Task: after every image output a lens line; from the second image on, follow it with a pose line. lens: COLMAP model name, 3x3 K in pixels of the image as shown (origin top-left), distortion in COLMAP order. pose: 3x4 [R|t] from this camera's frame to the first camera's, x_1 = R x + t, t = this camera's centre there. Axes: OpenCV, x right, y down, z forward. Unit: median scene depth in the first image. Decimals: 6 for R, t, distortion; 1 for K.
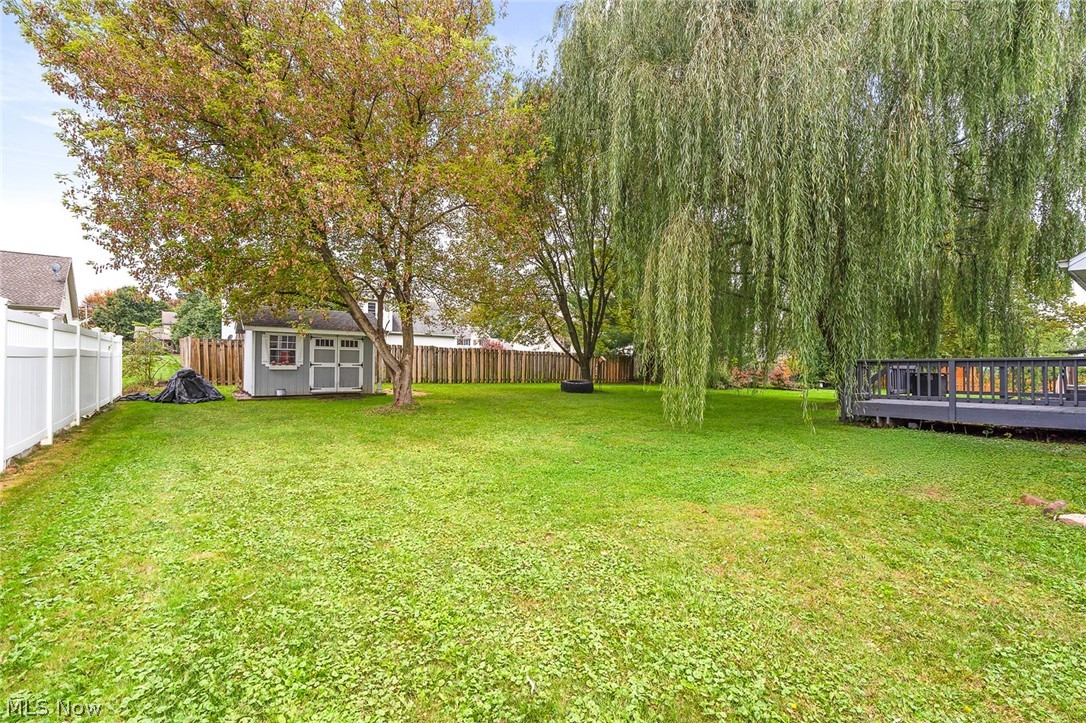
lens RADIAL K [[496.3, 0, 545.1], [0, 496.3, 365.9], [0, 0, 1]] dist [-0.000502, 0.000662]
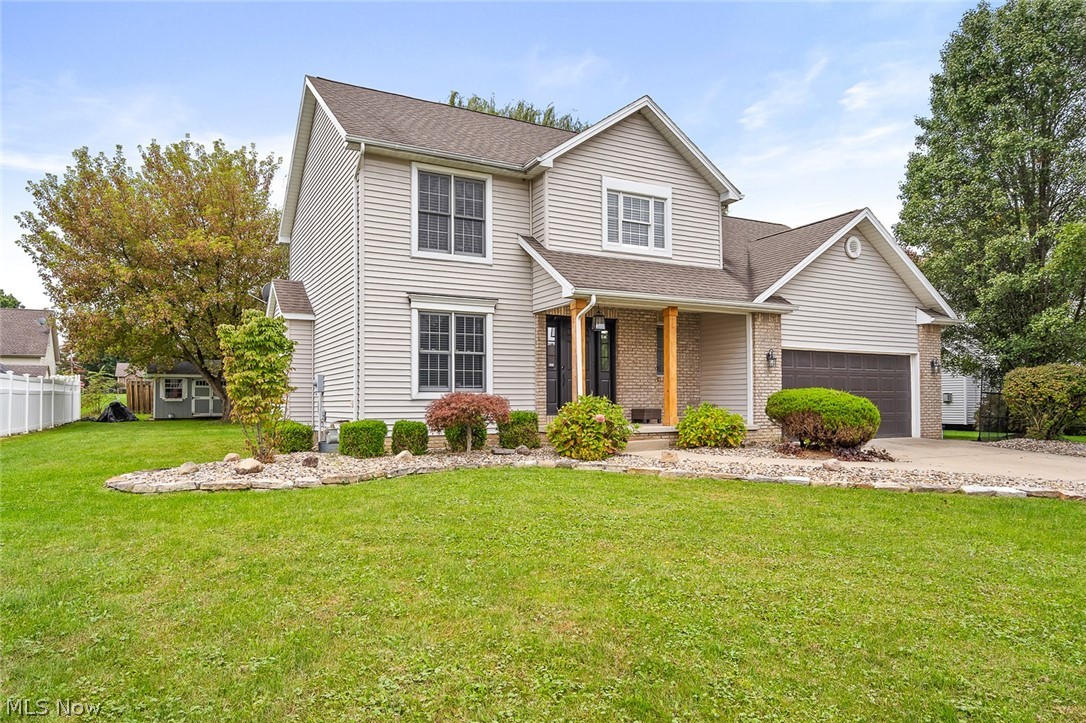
lens RADIAL K [[665.7, 0, 537.2], [0, 665.7, 389.2], [0, 0, 1]] dist [-0.004303, -0.002982]
pose [[0.990552, -0.018340, -0.135904, 0.837790], [0.015853, 0.999687, -0.019357, 0.026881], [0.136217, 0.017019, 0.990533, -0.855166]]
